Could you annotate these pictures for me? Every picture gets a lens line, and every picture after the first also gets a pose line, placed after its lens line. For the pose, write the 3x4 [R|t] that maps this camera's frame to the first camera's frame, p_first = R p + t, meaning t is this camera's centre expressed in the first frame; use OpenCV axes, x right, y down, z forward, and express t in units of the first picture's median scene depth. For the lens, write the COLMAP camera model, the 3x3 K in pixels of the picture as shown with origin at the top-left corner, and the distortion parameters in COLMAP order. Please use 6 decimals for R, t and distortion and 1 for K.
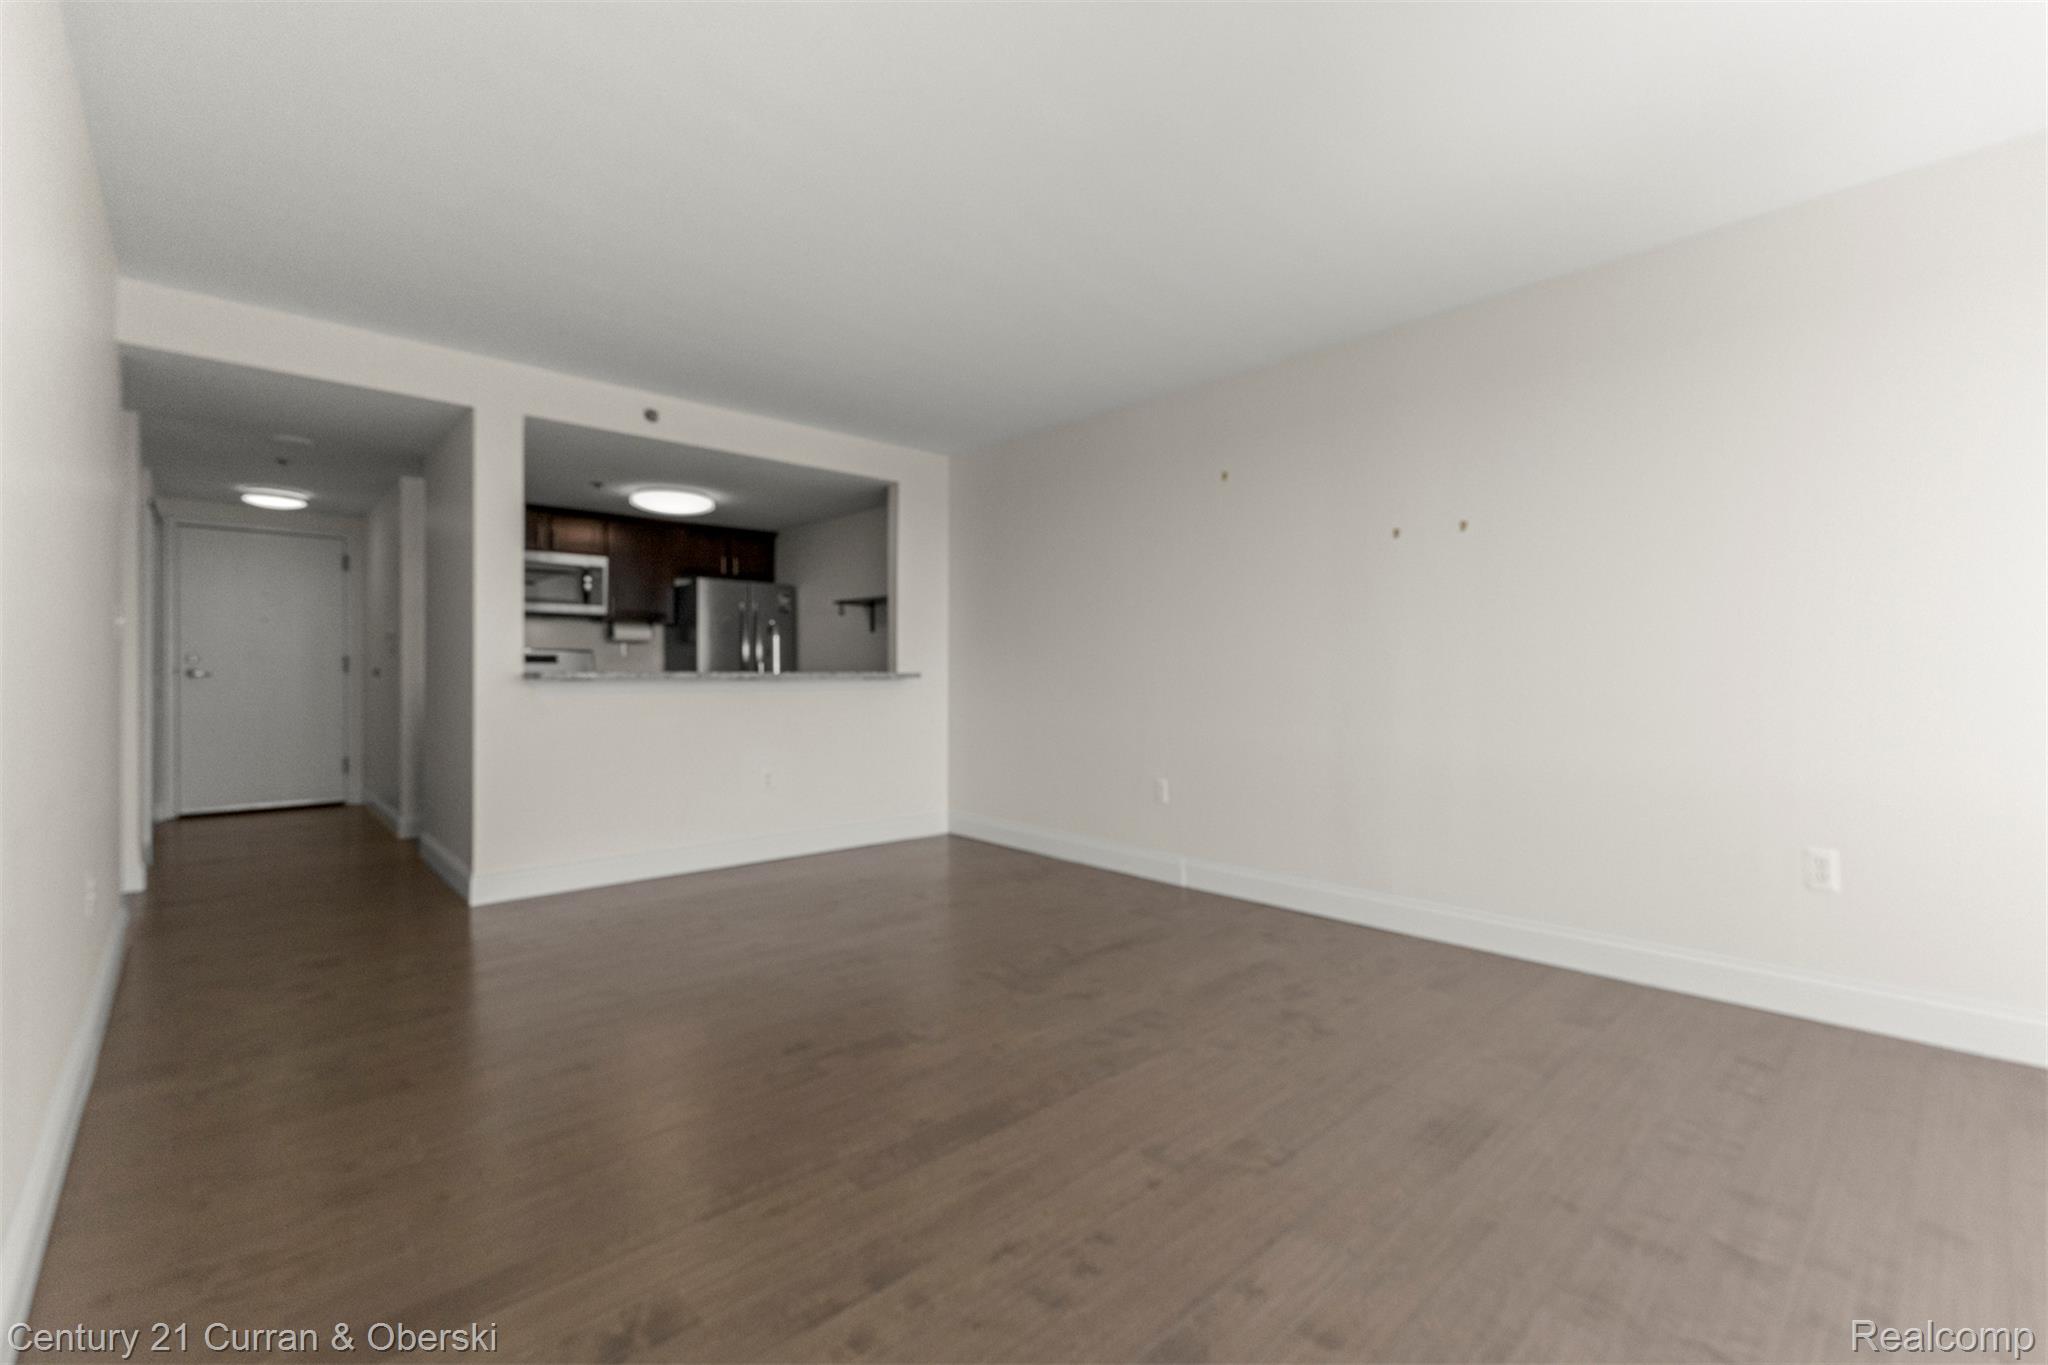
lens RADIAL K [[842.4, 0, 1024.0], [0, 842.4, 682.5], [0, 0, 1]] dist [0.001636, 0.000135]
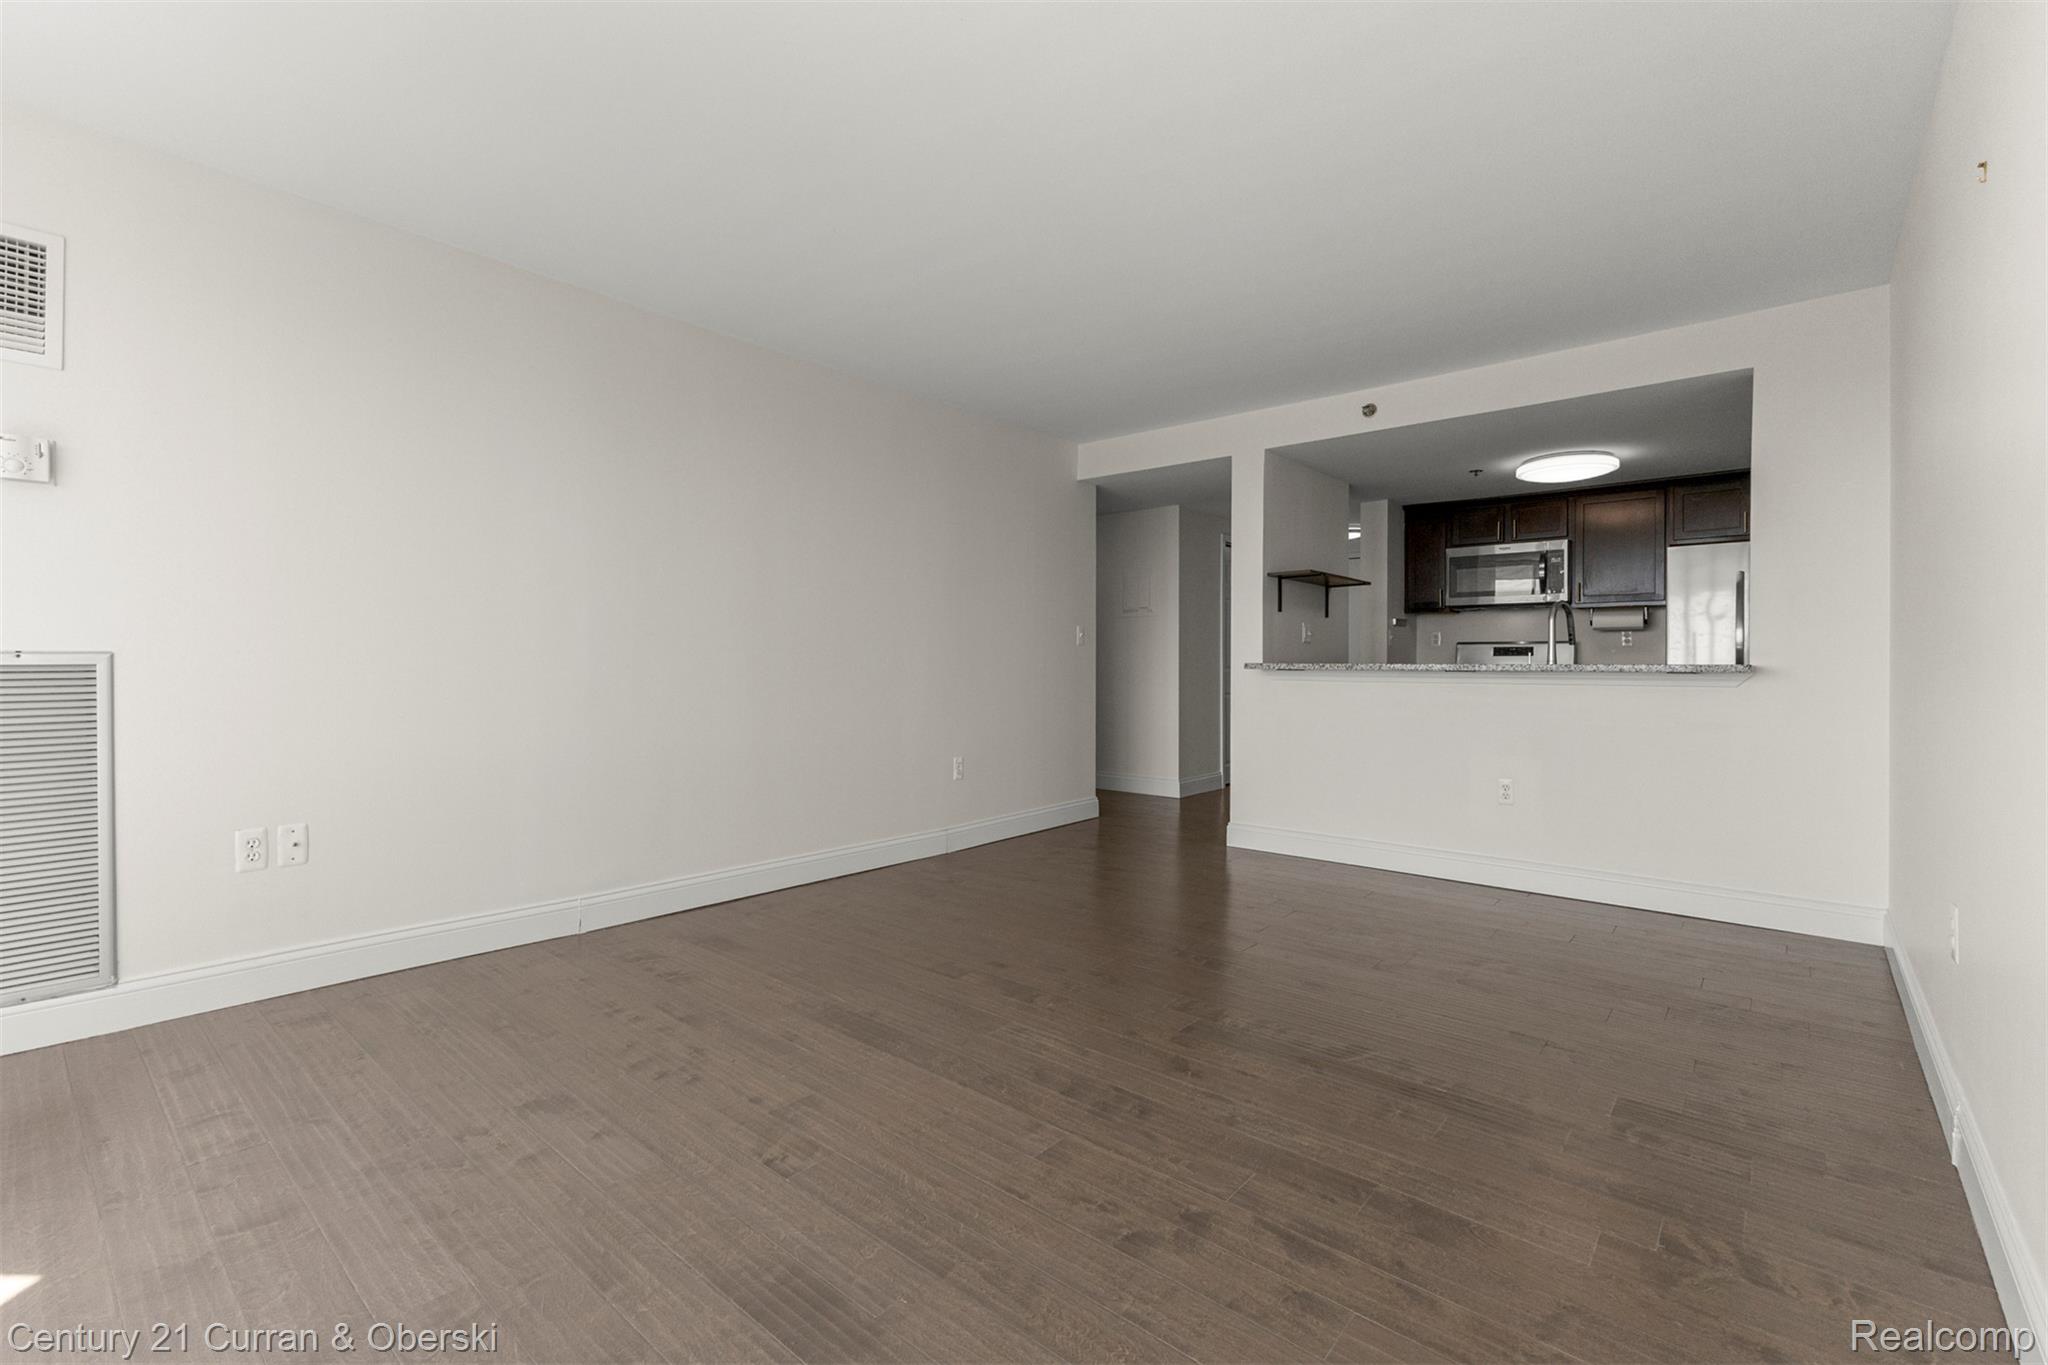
lens RADIAL K [[842.4, 0, 1024.0], [0, 842.4, 682.5], [0, 0, 1]] dist [0.001636, 0.000135]
pose [[0.163214, 0.024415, -0.986288, 0.643841], [-0.015387, 0.999635, 0.022199, -0.008027], [0.986471, 0.011553, 0.163531, 0.555520]]
